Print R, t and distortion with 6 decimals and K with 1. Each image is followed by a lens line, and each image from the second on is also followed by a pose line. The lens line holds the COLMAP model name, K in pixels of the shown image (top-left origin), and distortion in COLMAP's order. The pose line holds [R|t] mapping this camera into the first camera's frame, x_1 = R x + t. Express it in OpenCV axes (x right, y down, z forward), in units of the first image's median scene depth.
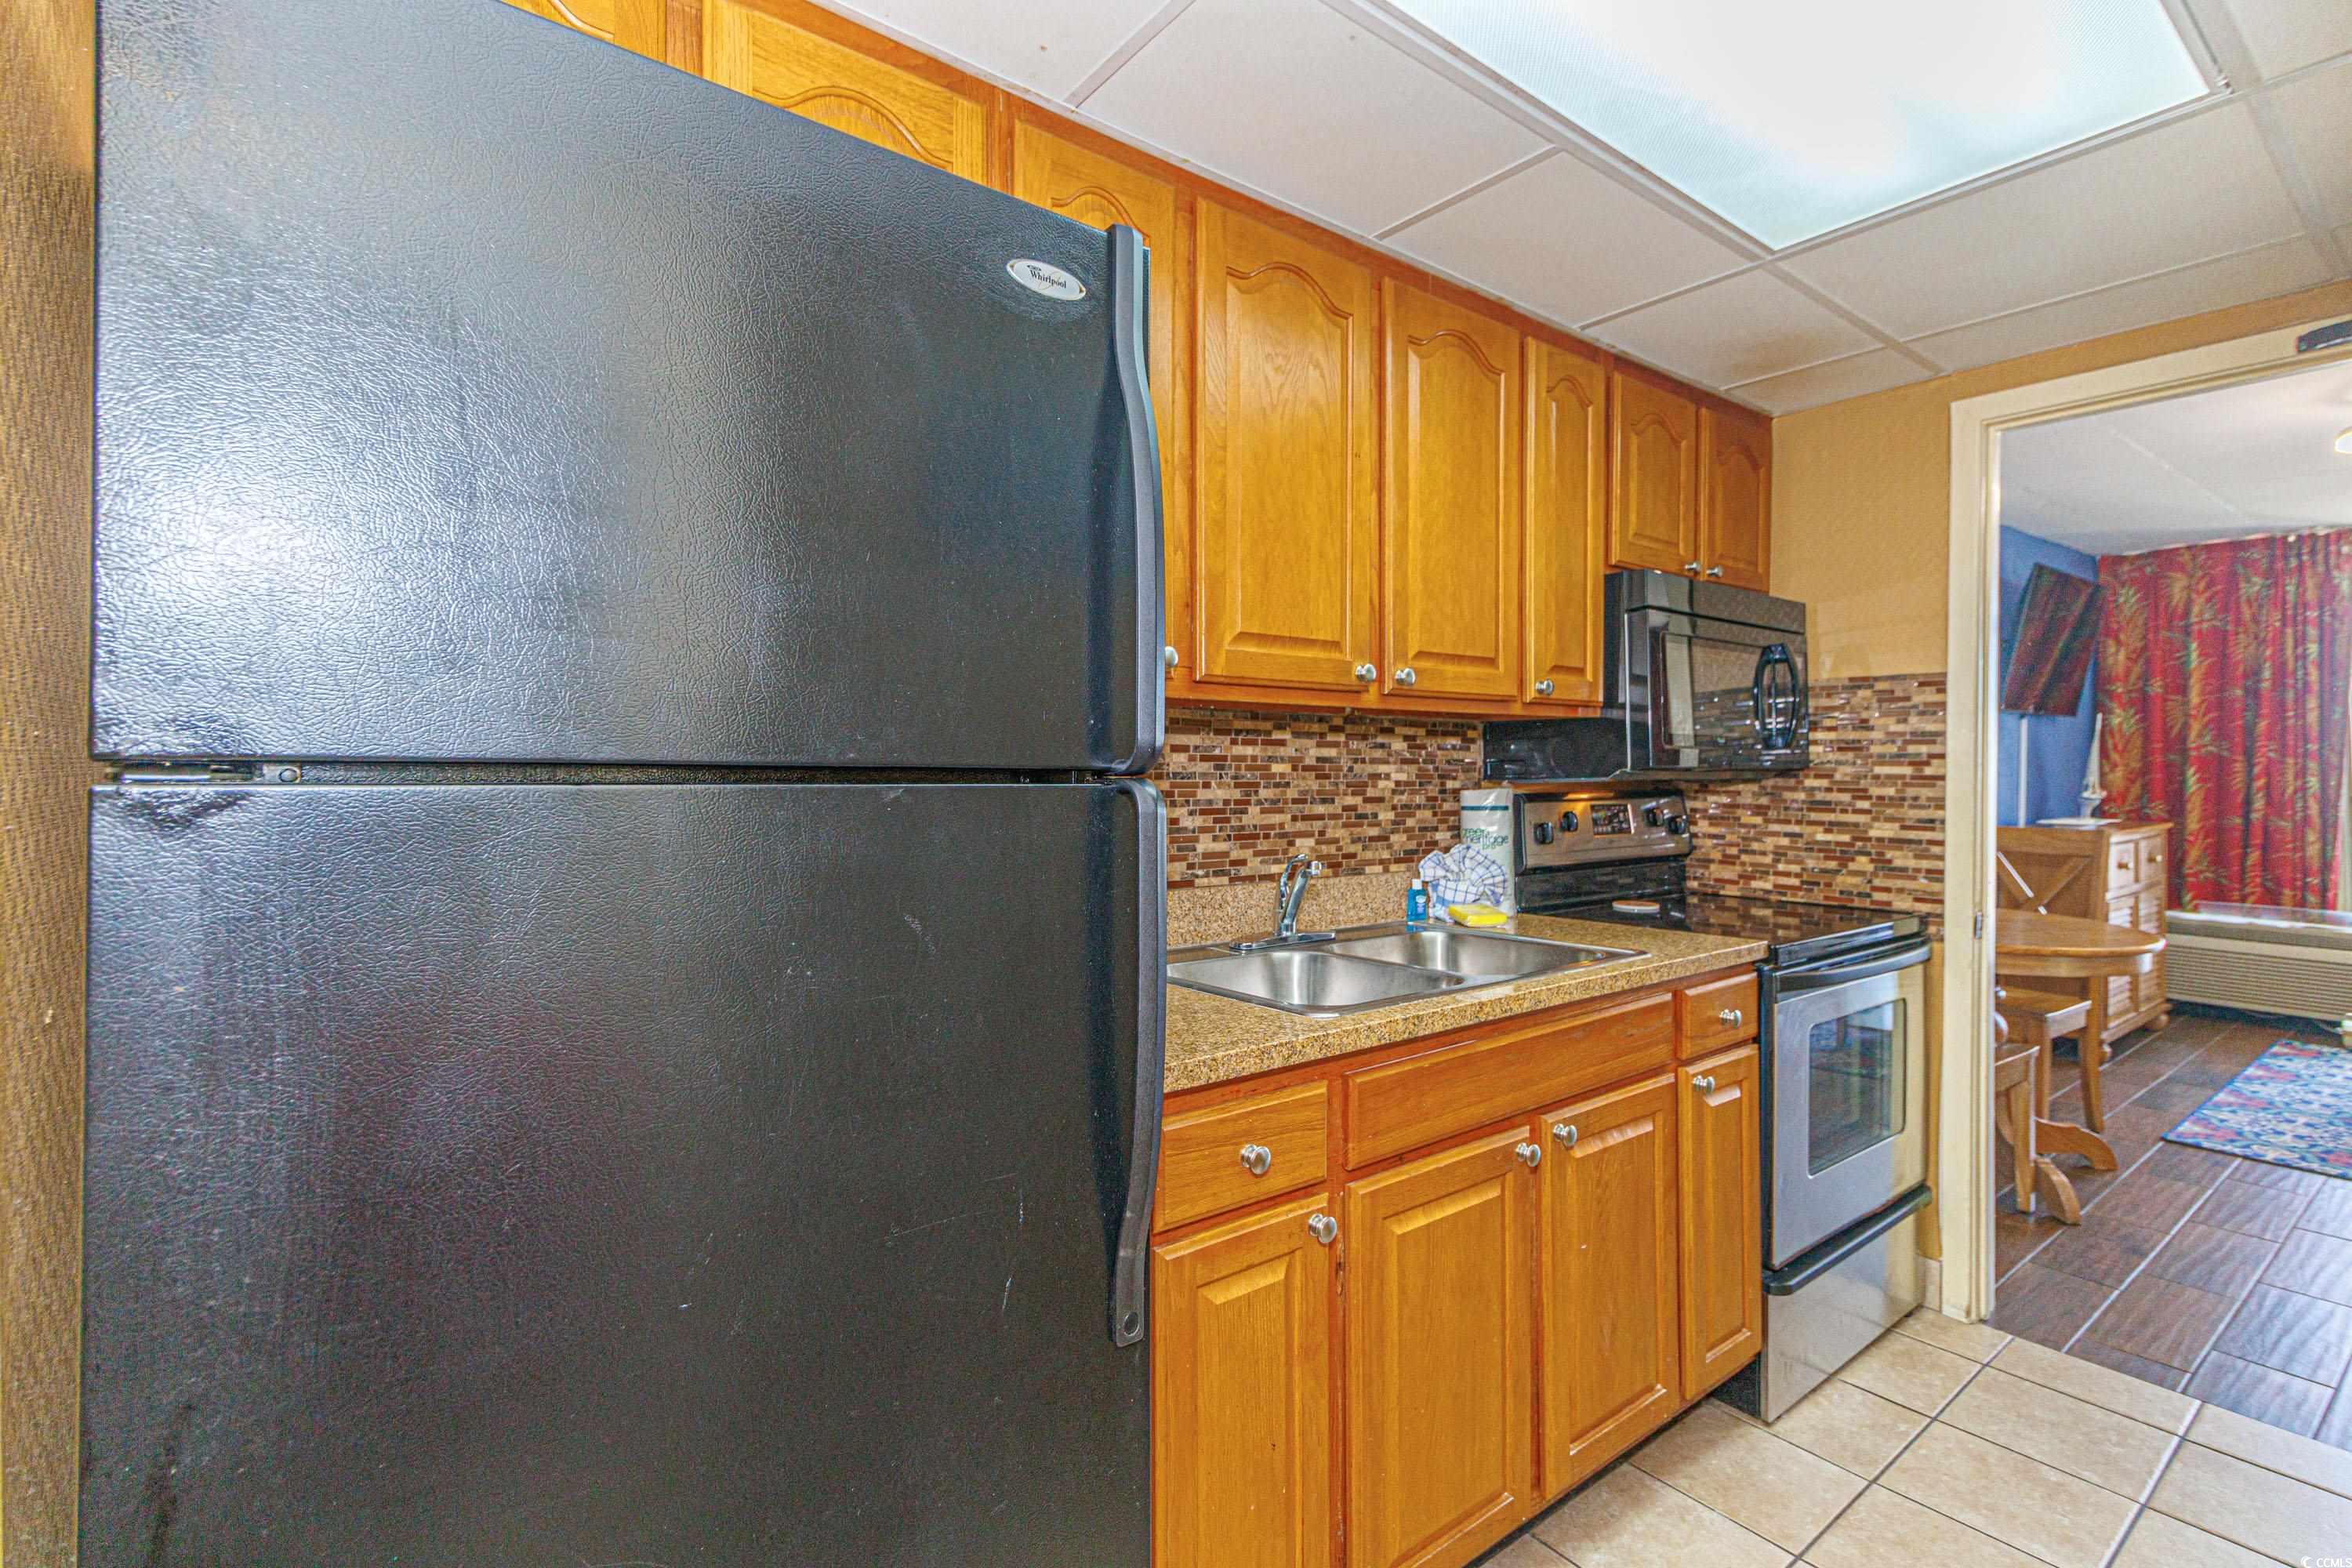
lens RADIAL K [[1067.5, 0, 1173.2], [0, 1067.5, 771.6], [0, 0, 1]] dist [0.003297, 0.001086]
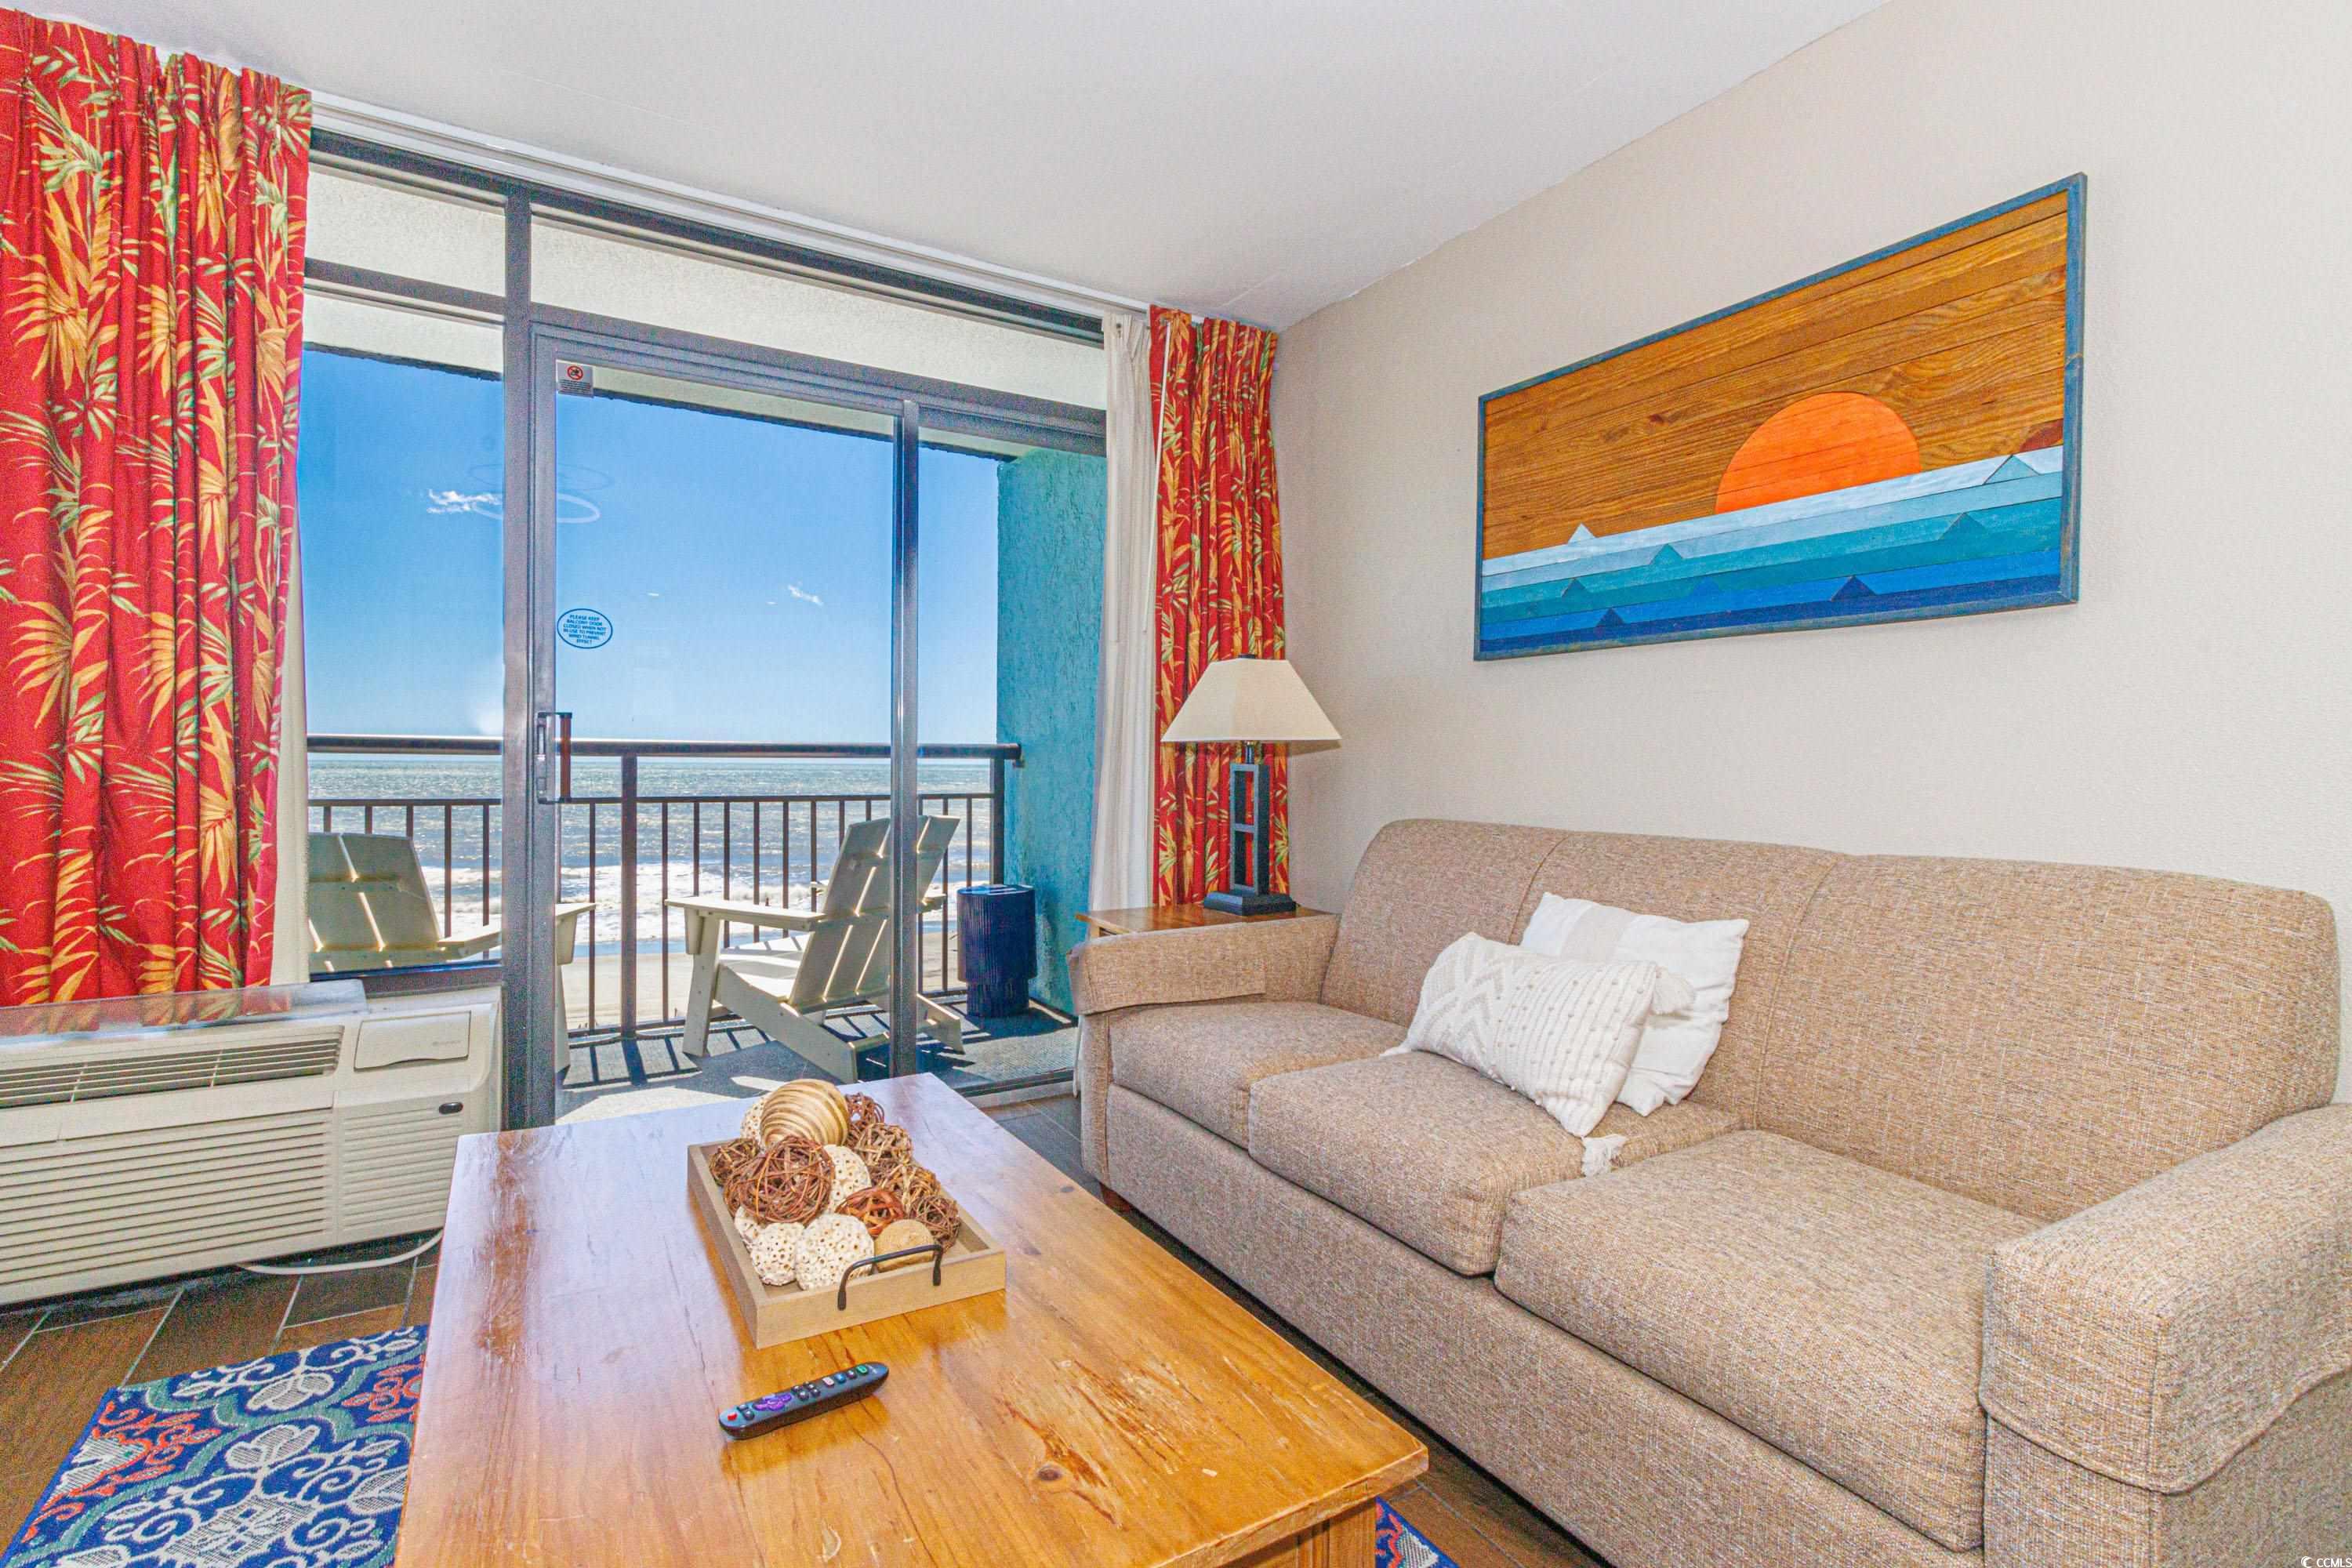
lens RADIAL K [[1089.2, 0, 1165.1], [0, 1089.2, 769.5], [0, 0, 1]] dist [0.002227, 0.000594]
pose [[0.110066, -0.006614, 0.993902, 1.542829], [0.000687, 0.999978, 0.006578, 0.096883], [-0.993924, -0.000041, 0.110069, 1.332227]]
